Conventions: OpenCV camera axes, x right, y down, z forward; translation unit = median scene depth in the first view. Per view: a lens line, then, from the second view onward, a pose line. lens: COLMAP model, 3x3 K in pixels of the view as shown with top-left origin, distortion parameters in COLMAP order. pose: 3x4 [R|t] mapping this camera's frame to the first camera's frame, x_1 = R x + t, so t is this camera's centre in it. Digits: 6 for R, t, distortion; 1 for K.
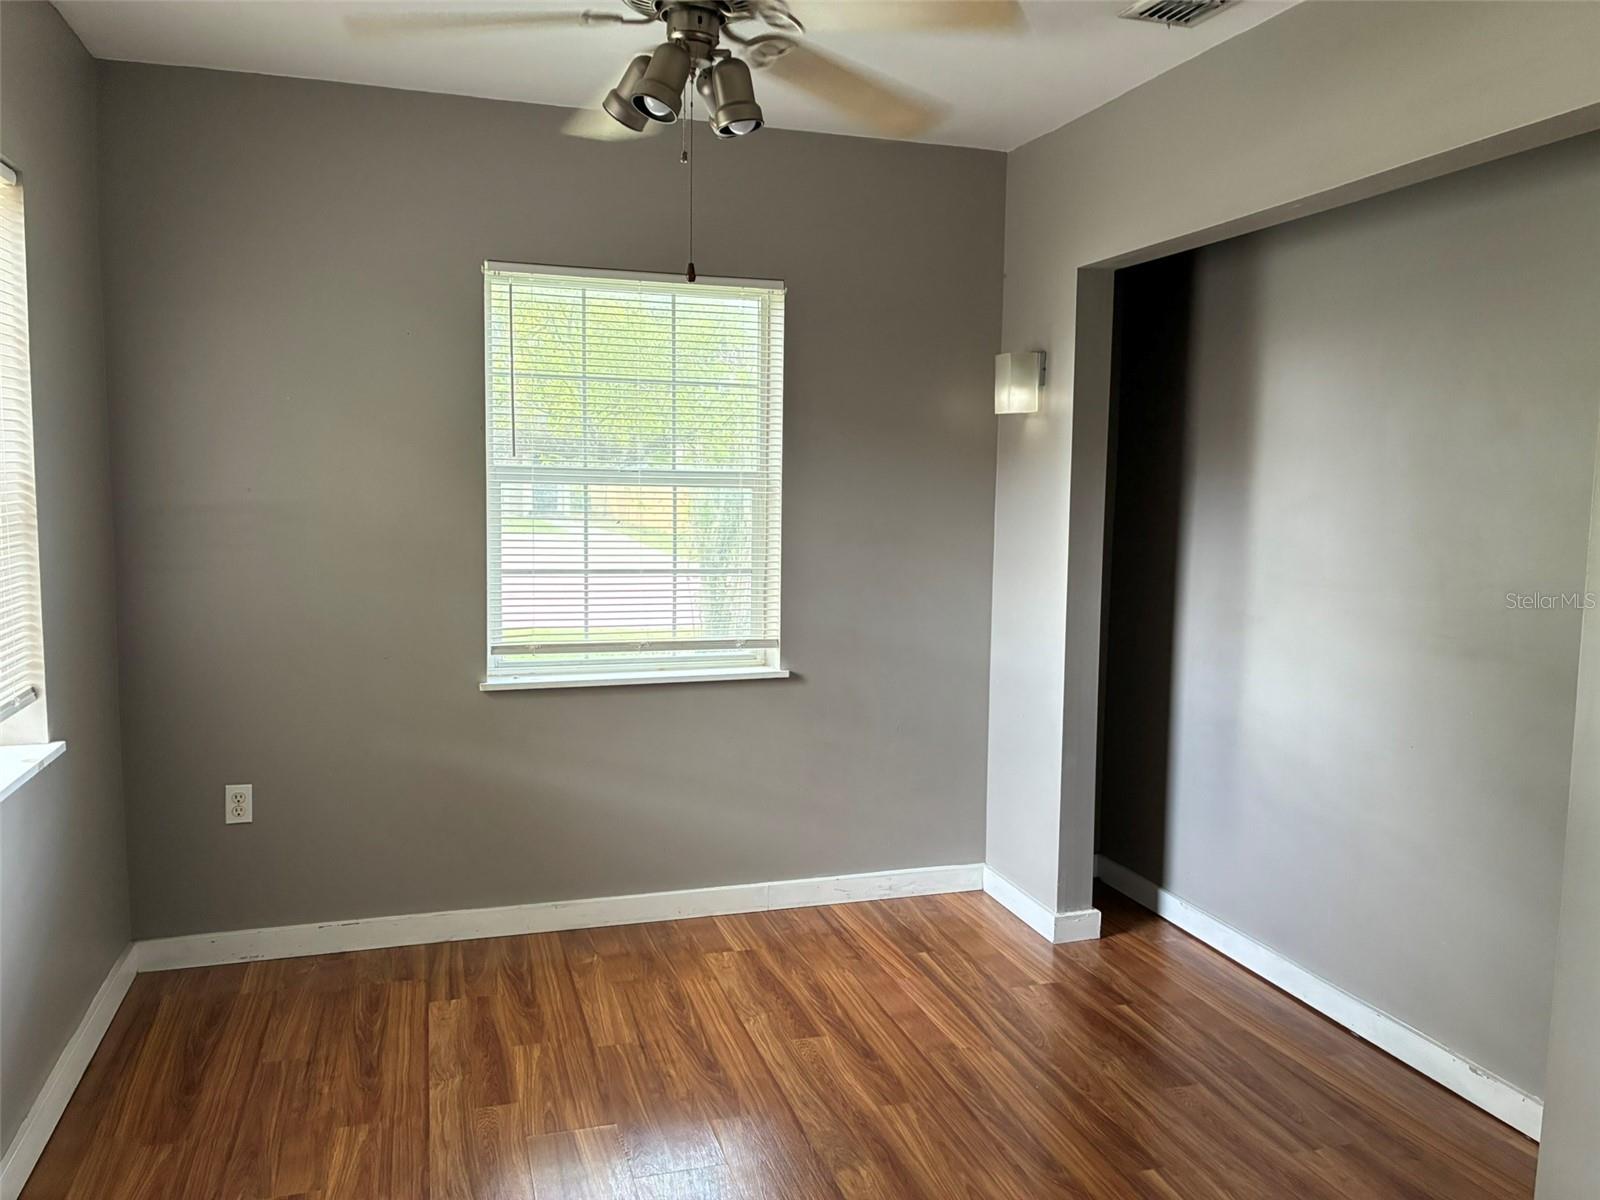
lens RADIAL K [[1218.4, 0, 814.7], [0, 1218.4, 615.1], [0, 0, 1]] dist [0.048894, -0.062568]
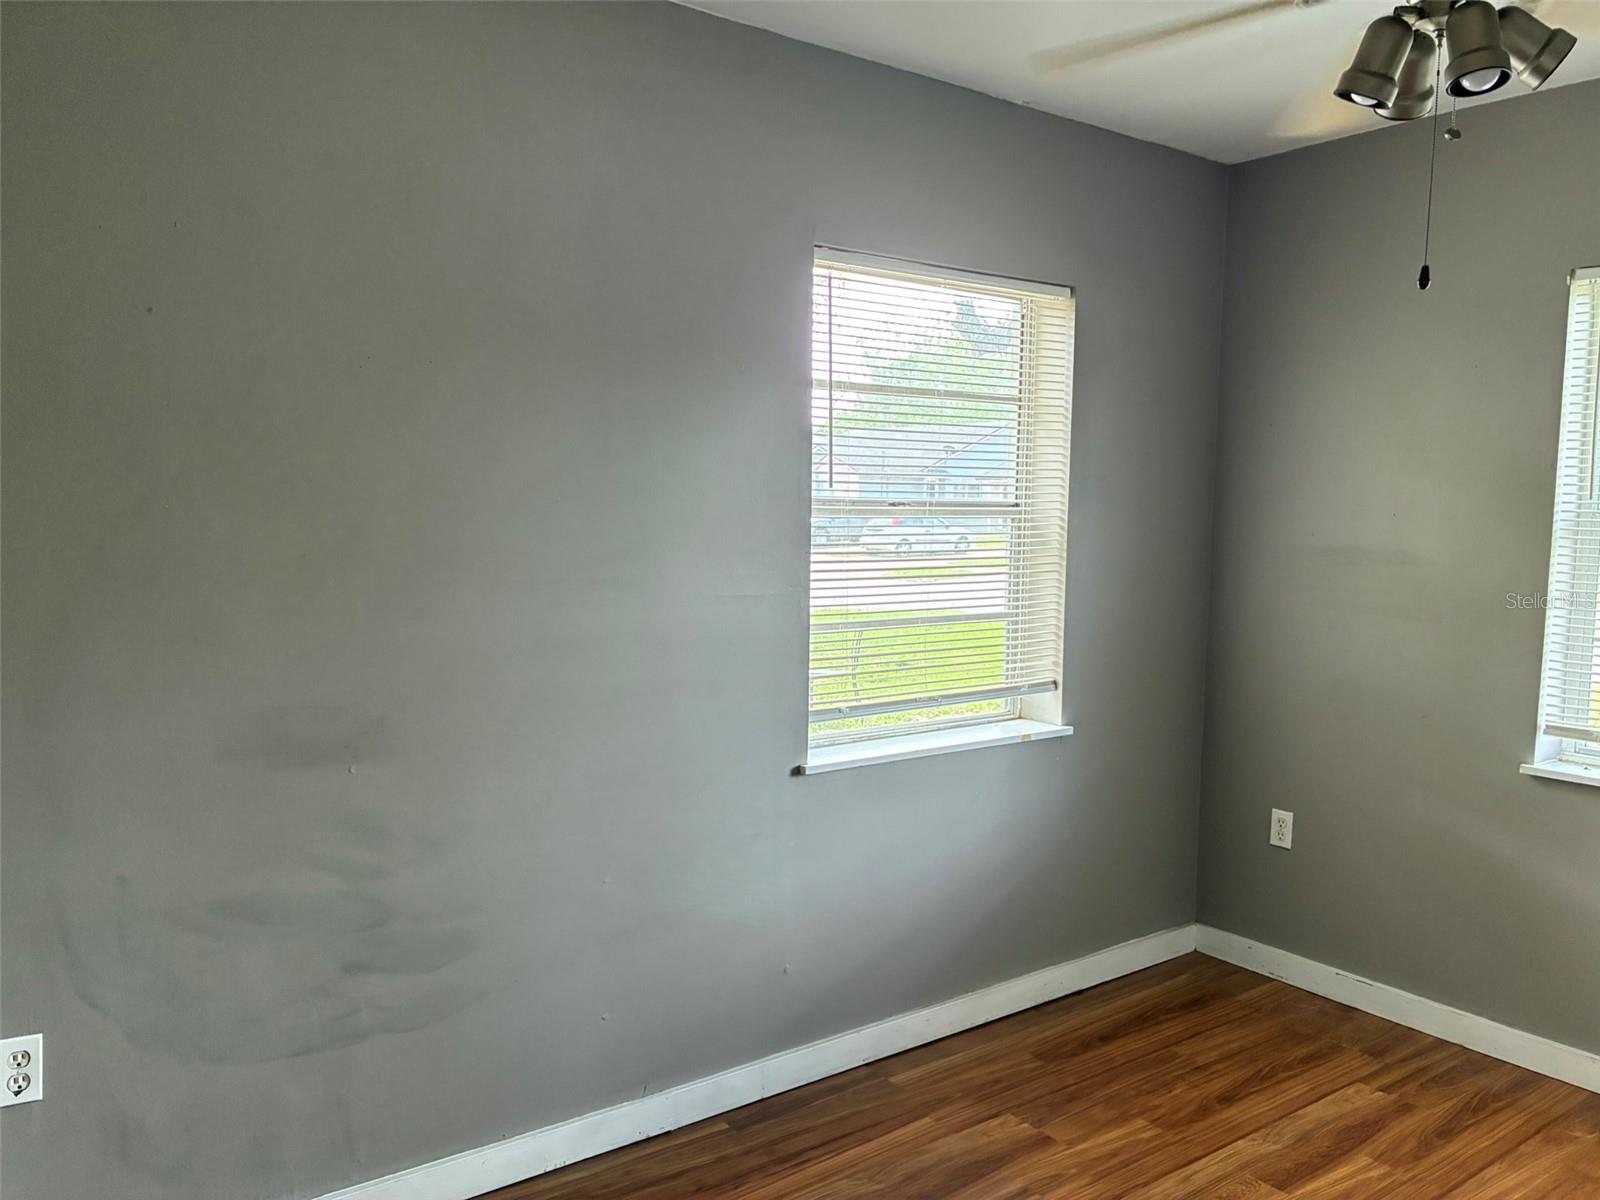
lens RADIAL K [[1218.4, 0, 813.3], [0, 1218.4, 618.4], [0, 0, 1]] dist [0.048894, -0.062568]
pose [[0.330770, 0.082989, -0.940055, 0.418918], [-0.116728, 0.992074, 0.046509, -0.031751], [0.936464, 0.094347, 0.337836, 0.269362]]
